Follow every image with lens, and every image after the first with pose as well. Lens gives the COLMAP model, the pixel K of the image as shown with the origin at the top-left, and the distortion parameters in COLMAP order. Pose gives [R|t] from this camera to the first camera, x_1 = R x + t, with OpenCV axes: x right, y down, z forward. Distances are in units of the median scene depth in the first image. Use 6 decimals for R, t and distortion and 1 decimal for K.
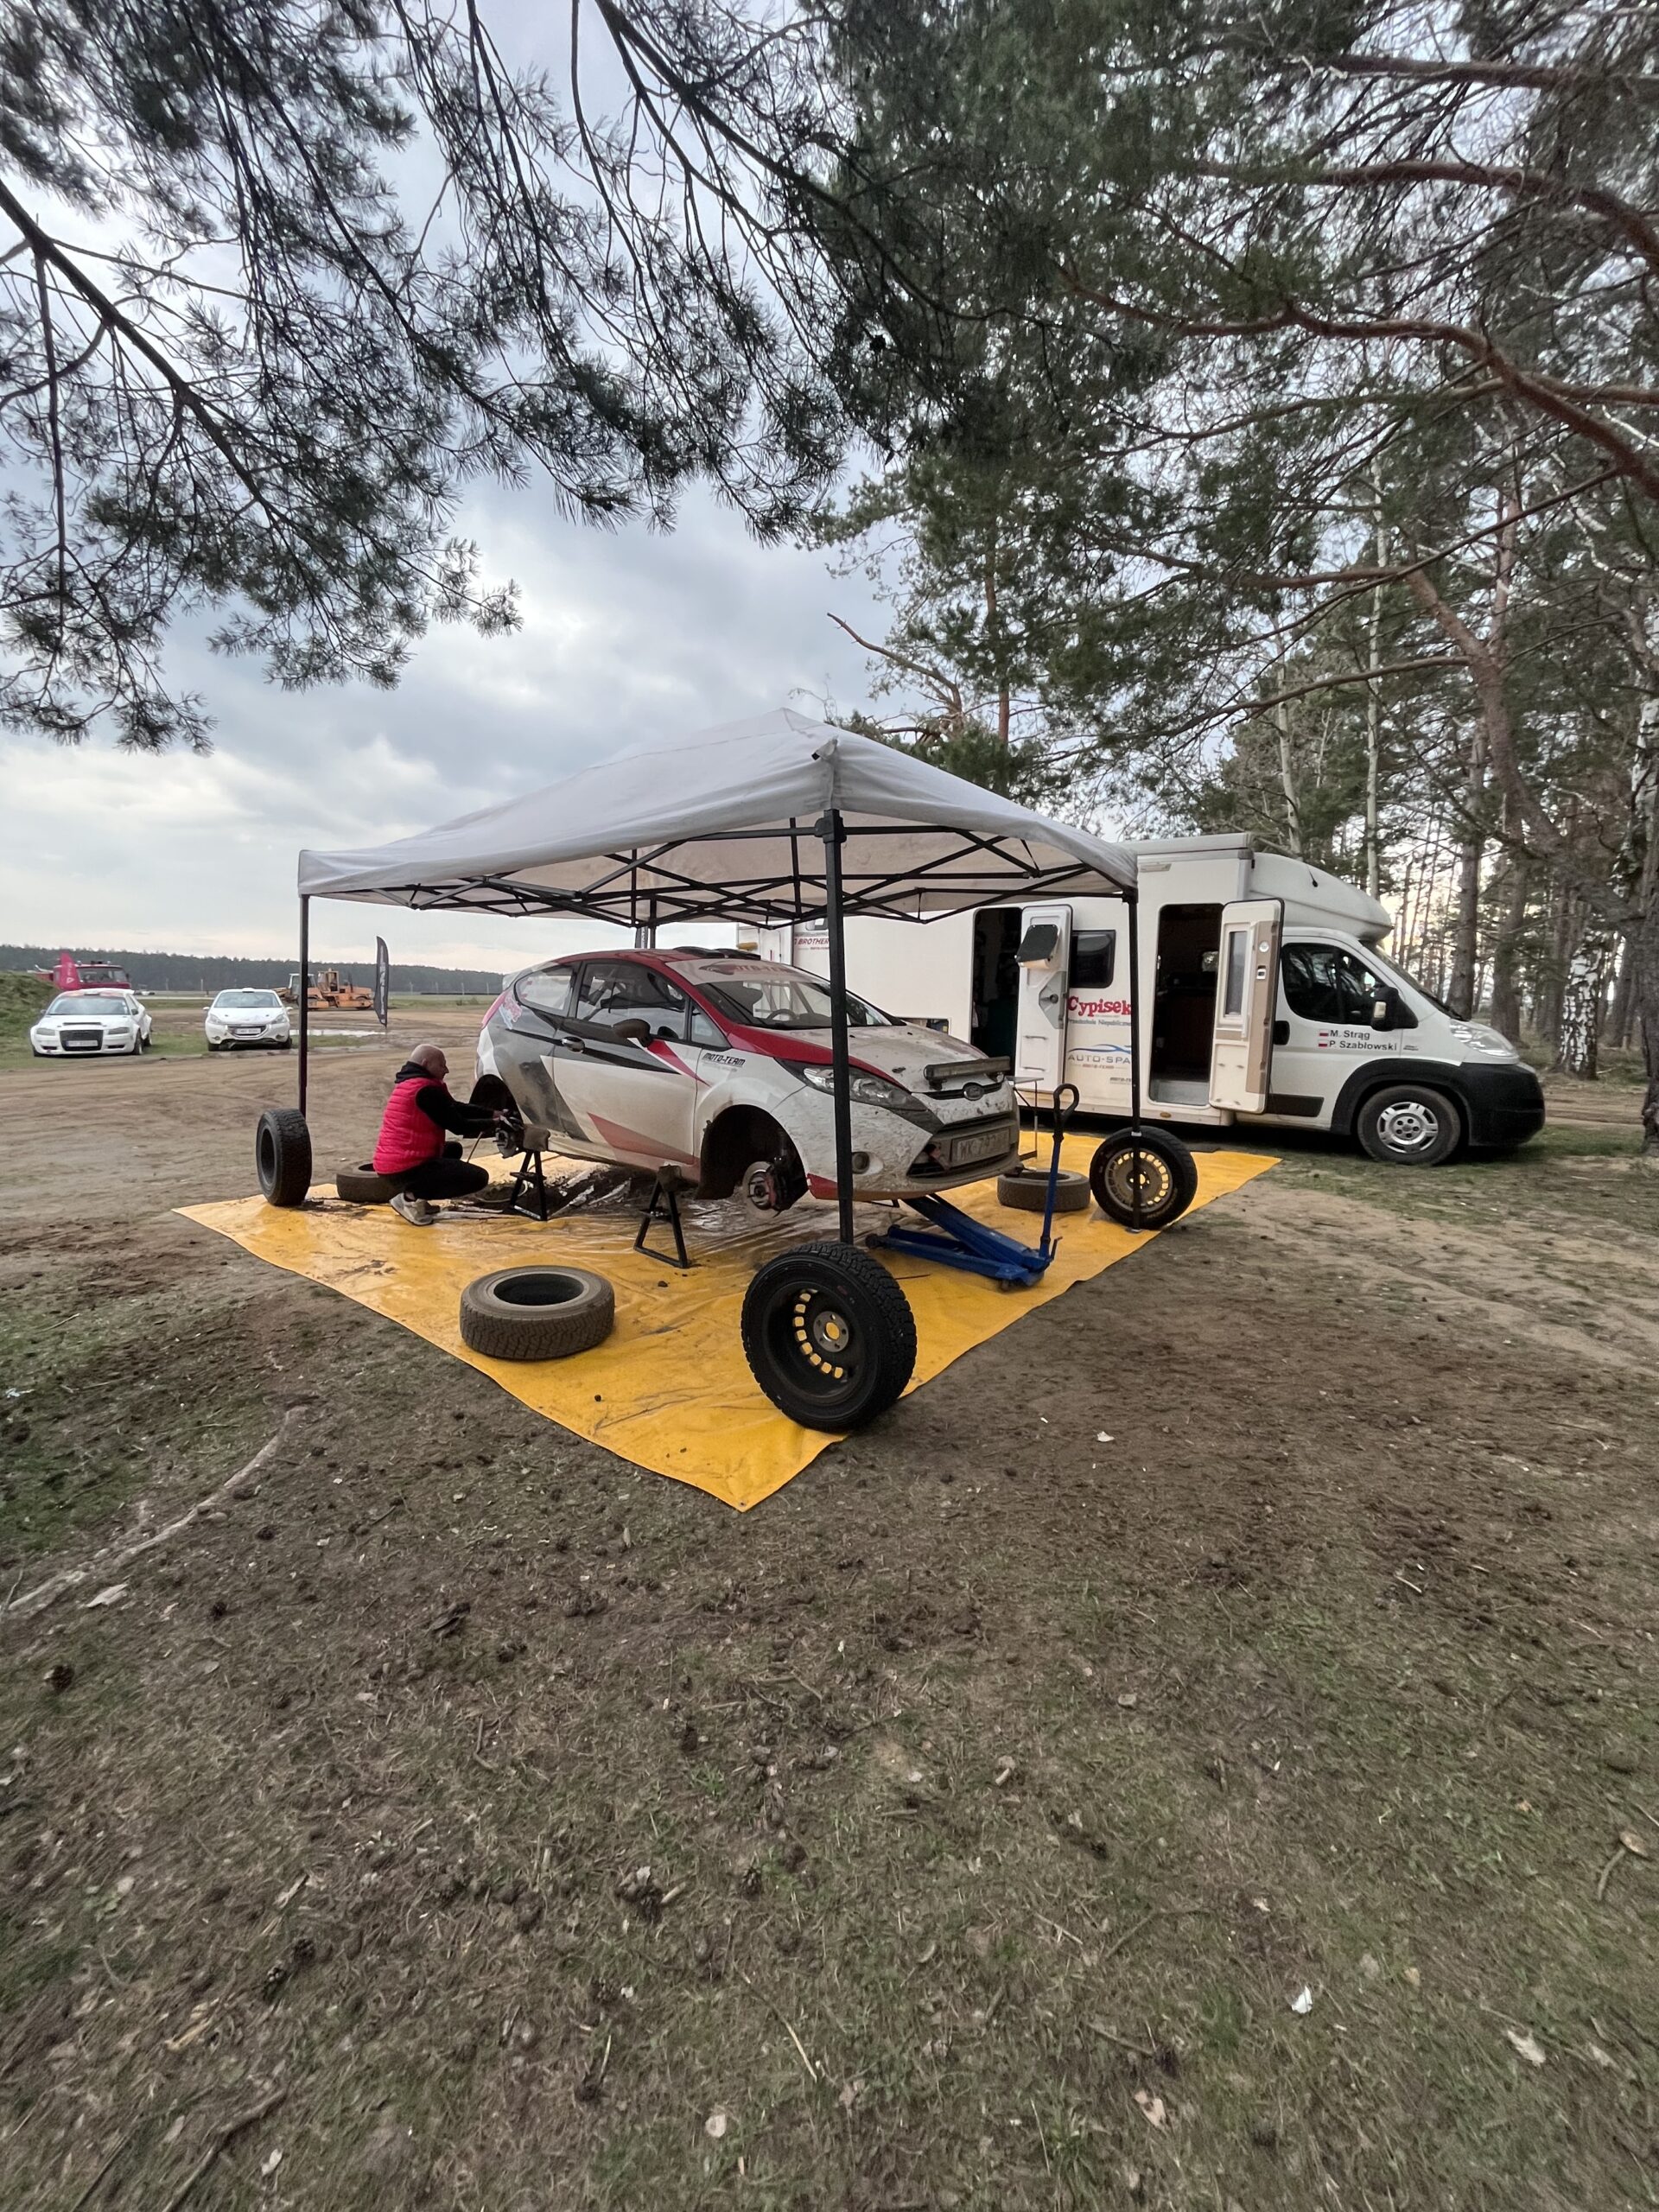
lens RADIAL K [[942.7, 0, 841.6], [0, 942.7, 1110.6], [0, 0, 1]] dist [-0.001061, -0.000012]
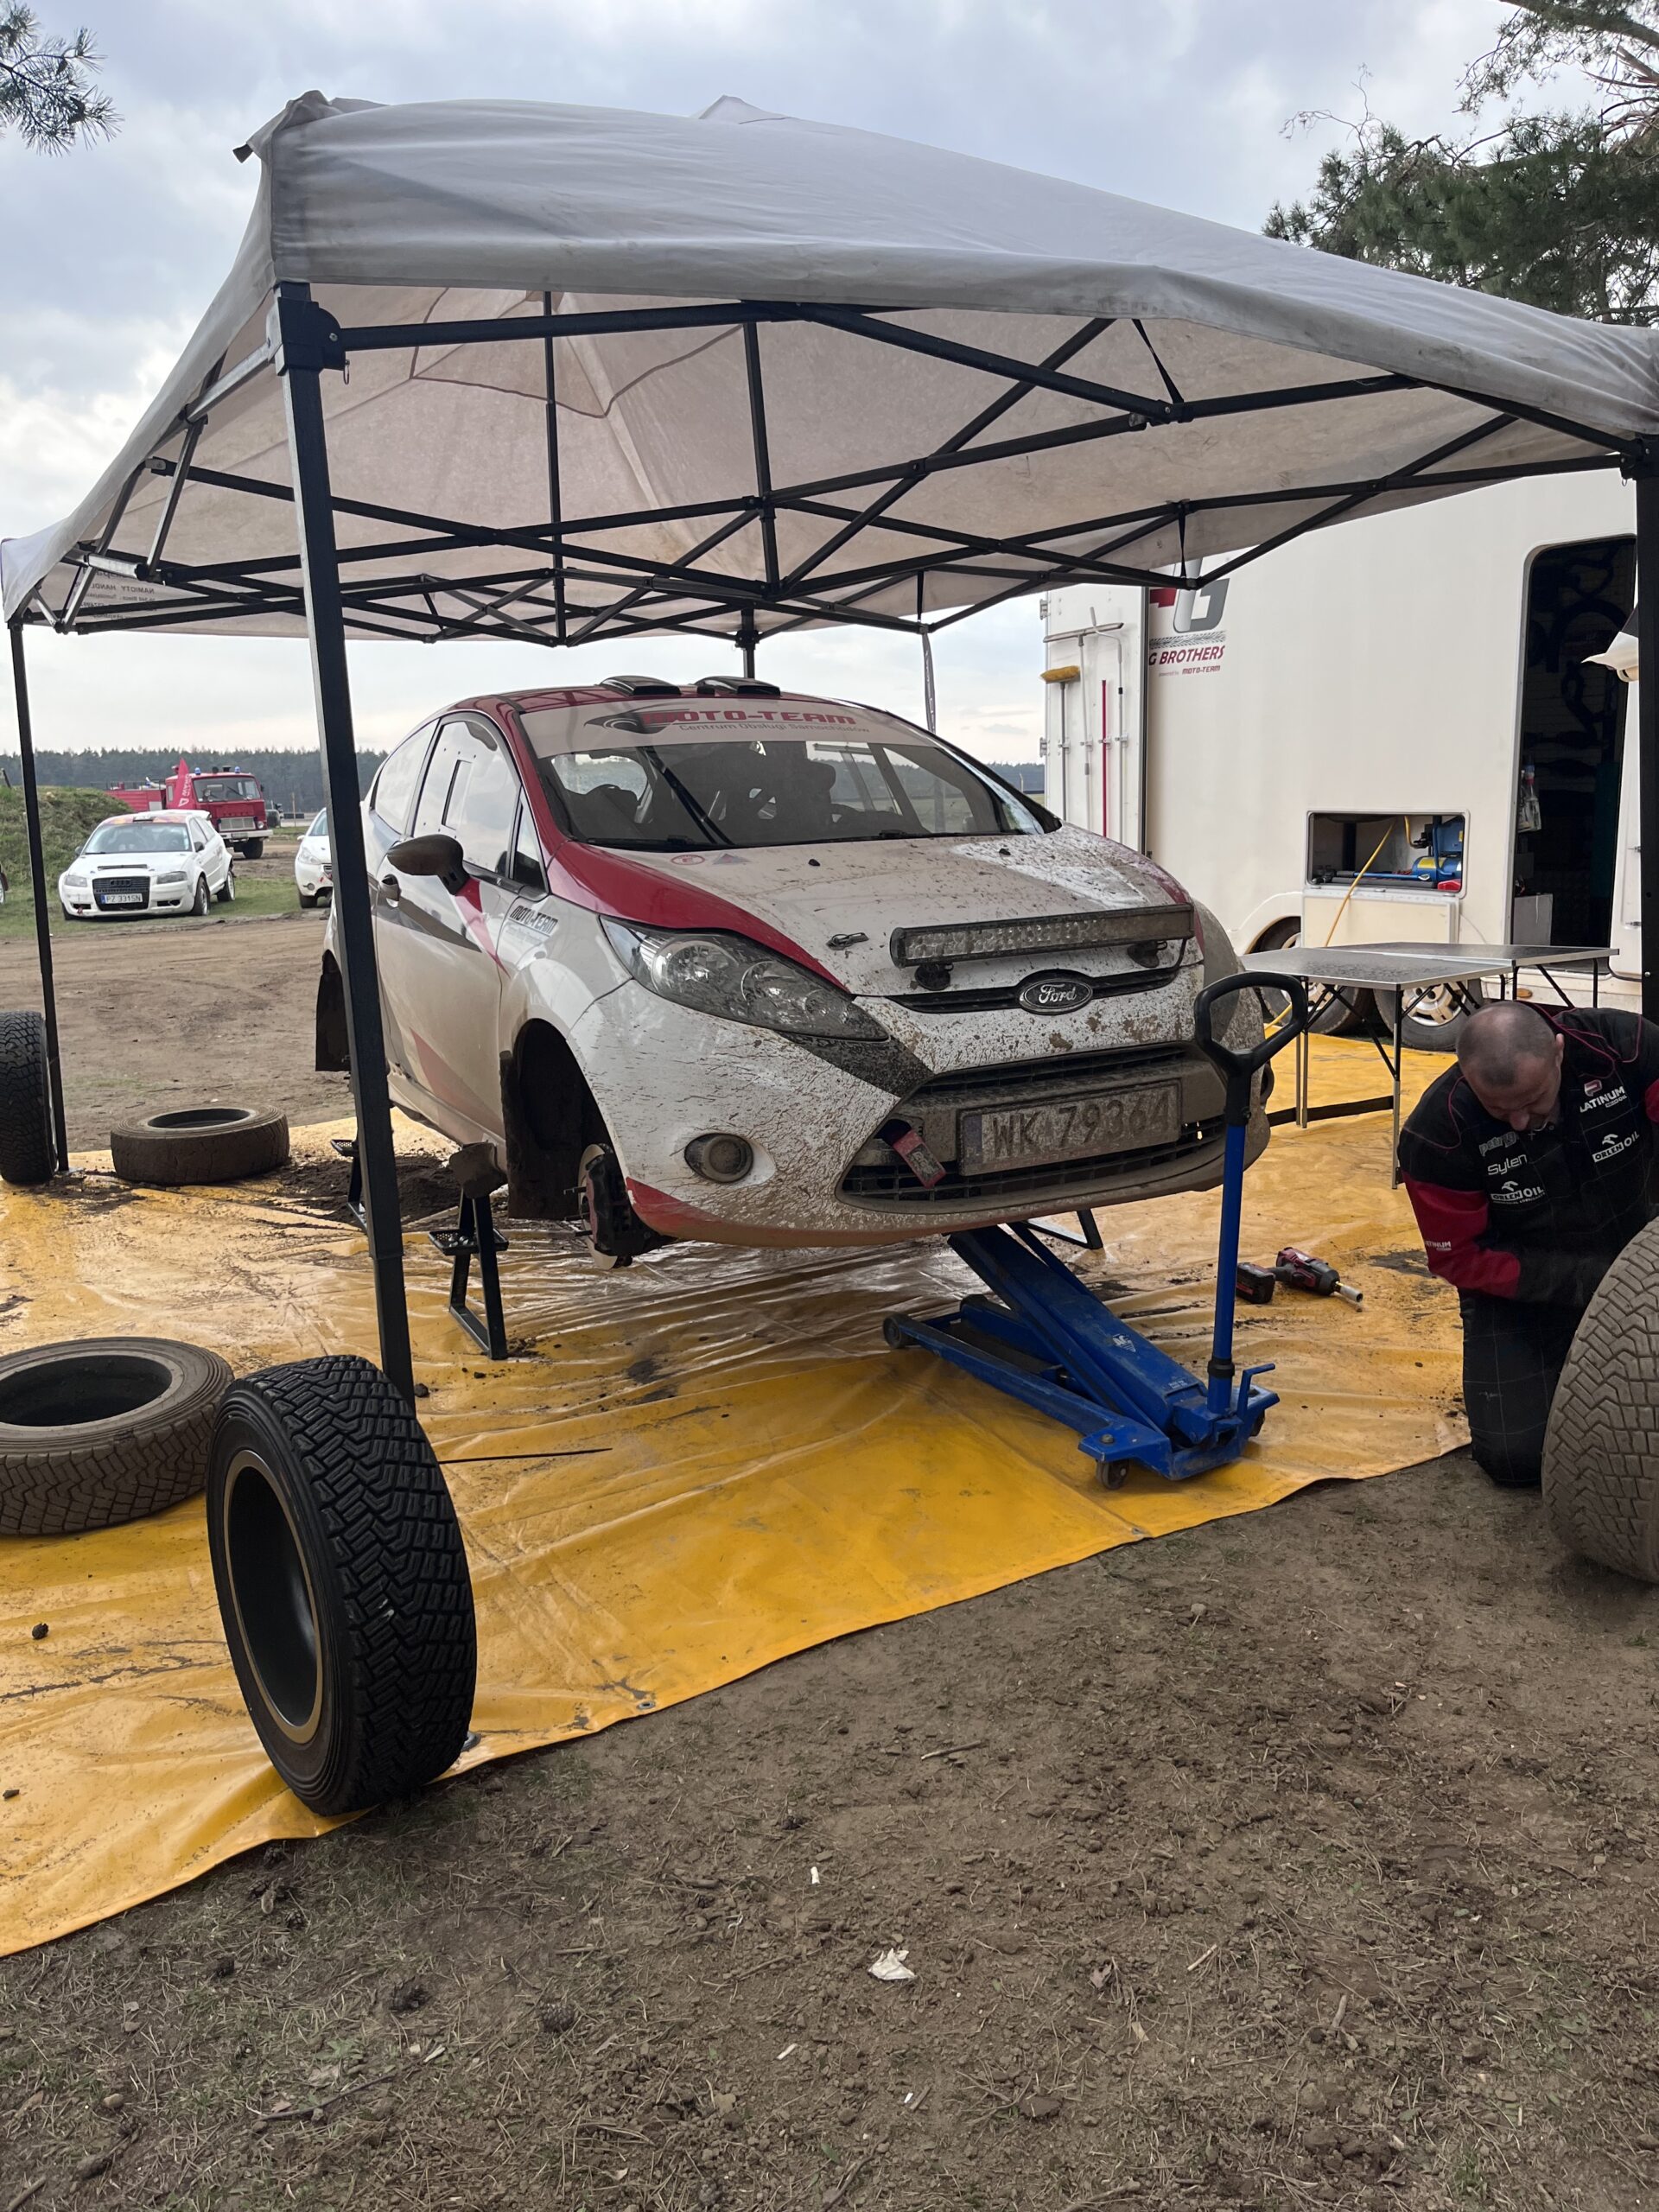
lens RADIAL K [[1742.1, 0, 829.5], [0, 1742.1, 1106.0], [0, 0, 1]] dist [0.058465, -0.091706]
pose [[0.920329, 0.030110, -0.389984, 0.339501], [-0.007484, 0.998206, 0.059408, -0.015205], [0.391073, -0.051756, 0.918903, 0.258555]]
